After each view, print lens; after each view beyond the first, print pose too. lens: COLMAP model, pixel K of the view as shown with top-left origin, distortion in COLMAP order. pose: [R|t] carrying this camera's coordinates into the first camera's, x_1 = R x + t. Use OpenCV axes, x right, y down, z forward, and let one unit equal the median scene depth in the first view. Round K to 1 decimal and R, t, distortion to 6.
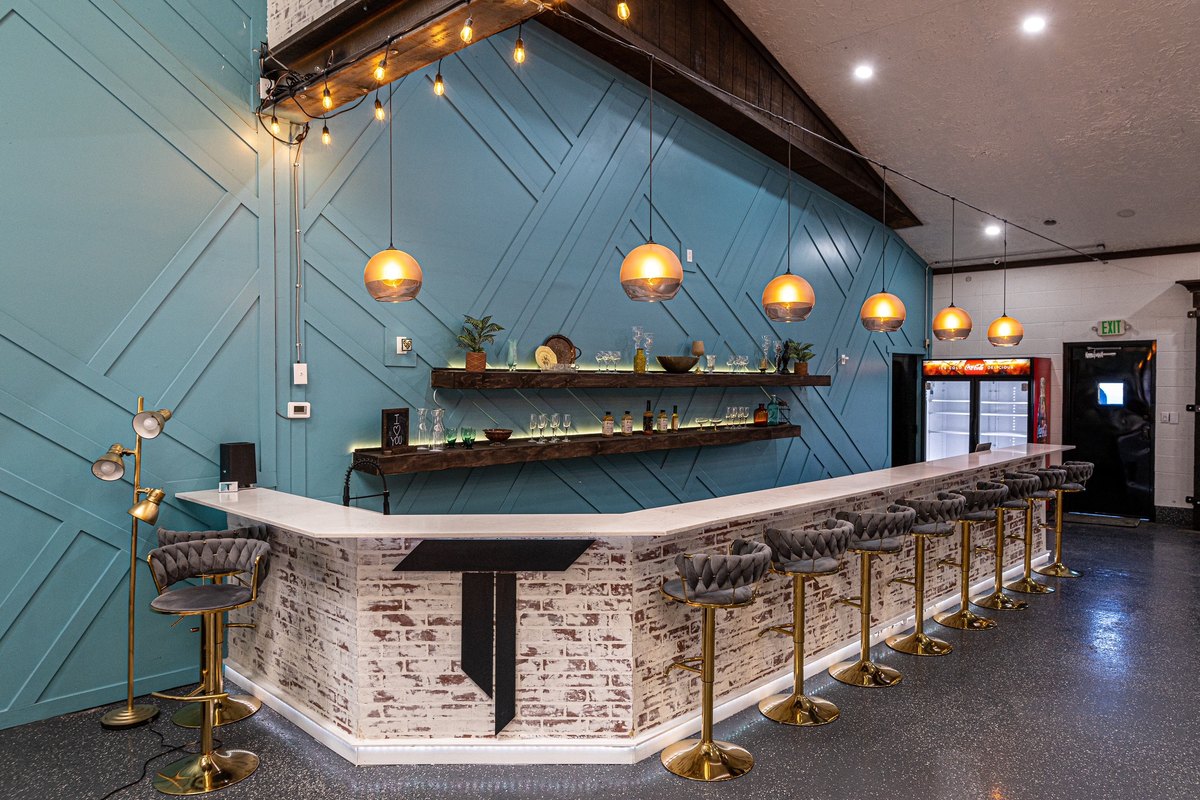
lens RADIAL K [[816.7, 0, 627.6], [0, 816.7, 399.9], [0, 0, 1]] dist [-0.009065, 0.007538]
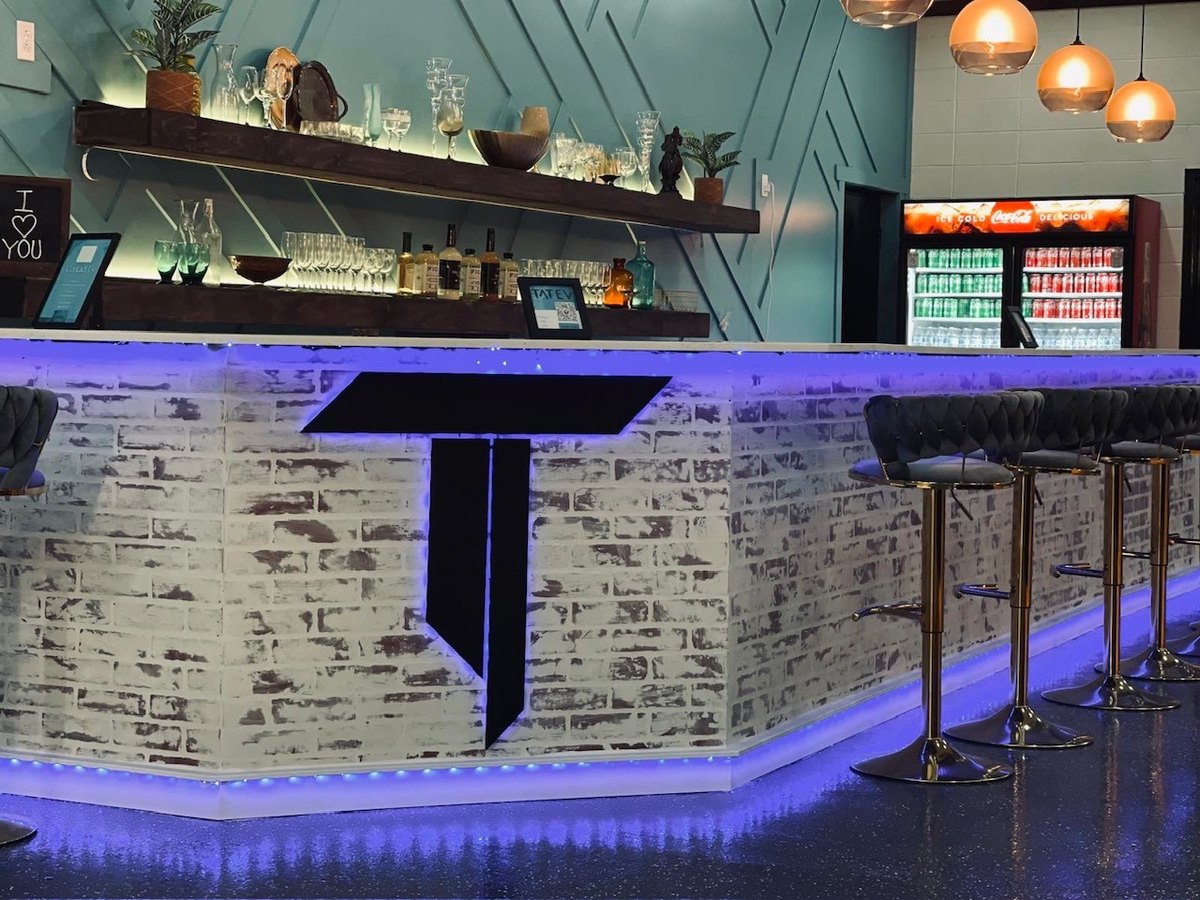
lens RADIAL K [[2202.5, 0, 598.6], [0, 2202.5, 438.5], [0, 0, 1]] dist [0.185830, 0.000000]
pose [[0.951920, 0.002402, 0.306337, -0.386623], [-0.008455, 0.999794, 0.018436, 0.134176], [-0.306229, -0.020140, 0.951745, -0.275752]]
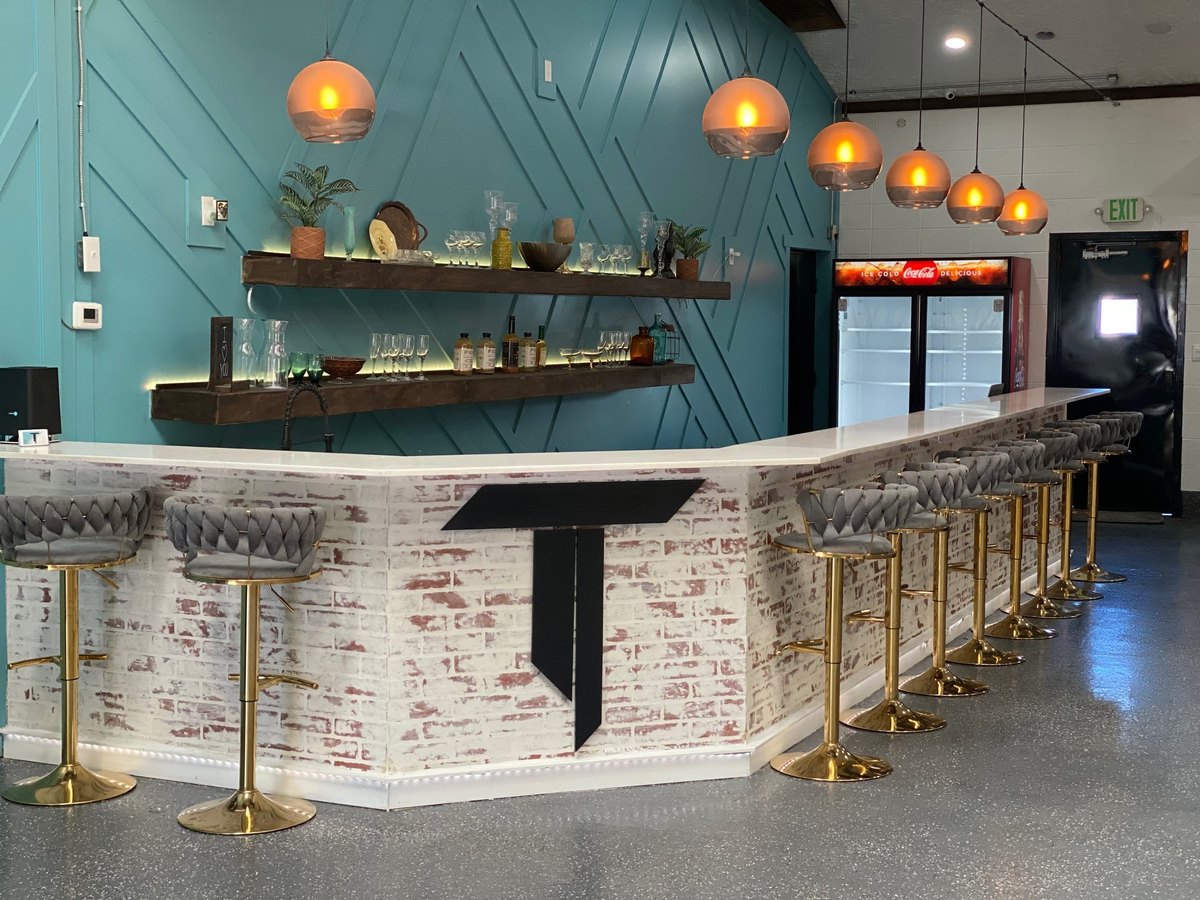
lens RADIAL K [[1775.1, 0, 597.3], [0, 1775.1, 455.8], [0, 0, 1]] dist [0.110026, 0.000000]
pose [[0.946213, -0.021146, 0.322853, -0.474286], [0.003220, 0.998428, 0.055958, 0.042210], [-0.323528, -0.051909, 0.944794, -0.362179]]
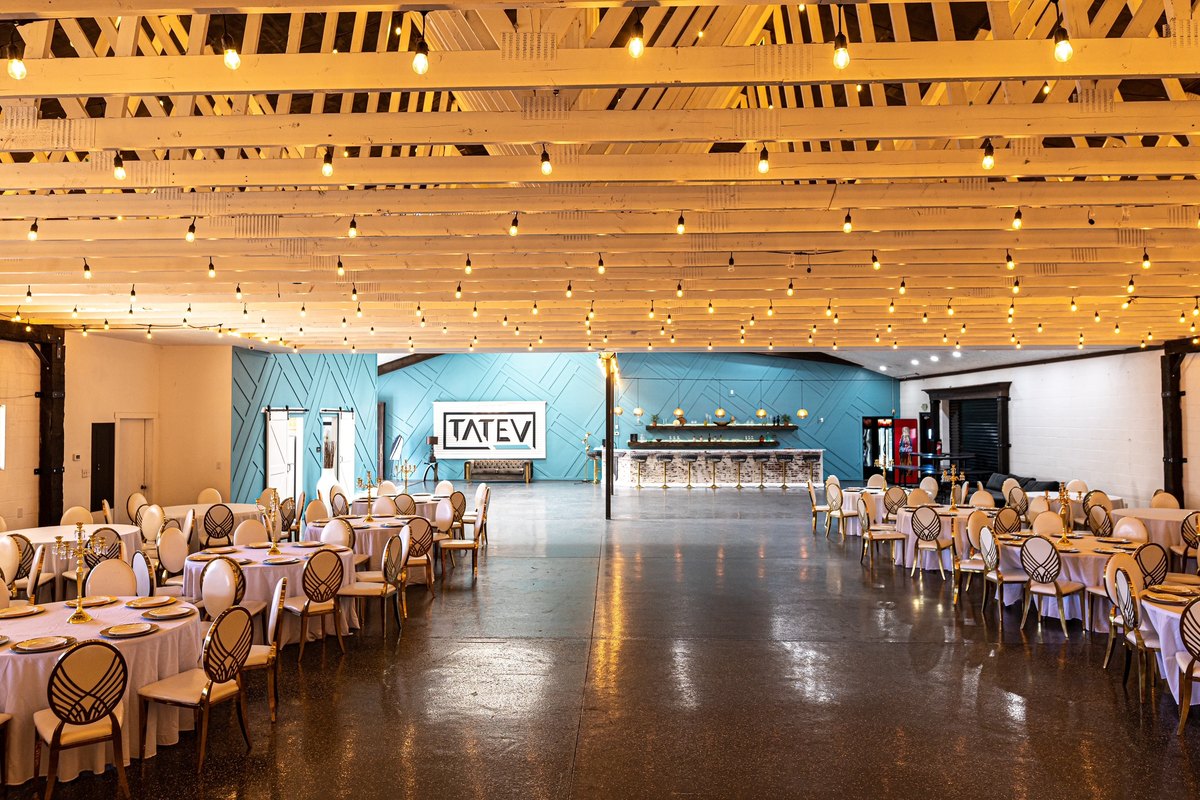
lens RADIAL K [[816.7, 0, 595.7], [0, 816.7, 401.7], [0, 0, 1]] dist [-0.009065, 0.007538]
pose [[0.665993, -0.016132, -0.745783, 3.489271], [-0.015758, 0.999239, -0.035687, -0.003533], [0.745791, 0.035519, 0.665232, -2.664578]]
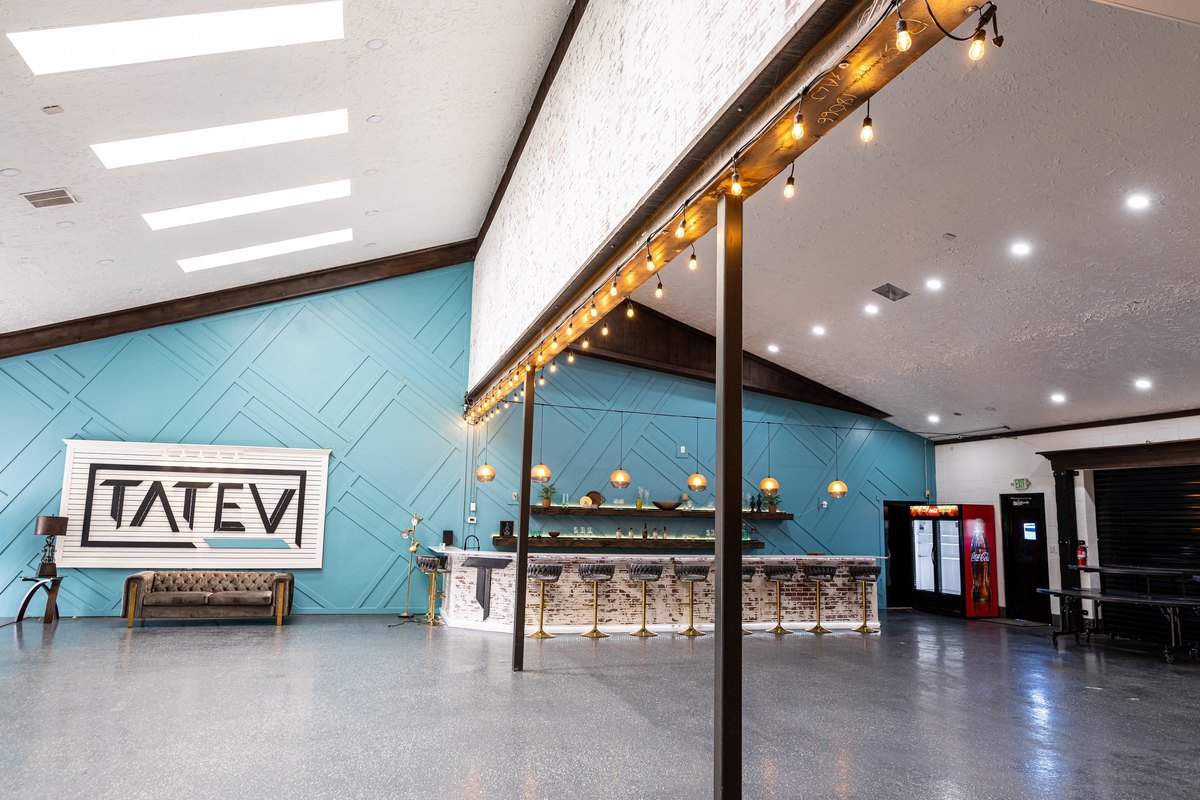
lens RADIAL K [[816.7, 0, 604.7], [0, 816.7, 402.6], [0, 0, 1]] dist [-0.009065, 0.007538]
pose [[0.863998, -0.052468, -0.500754, 1.368136], [-0.033973, 0.986214, -0.161950, 0.051808], [0.502348, 0.156936, 0.850305, -1.162703]]
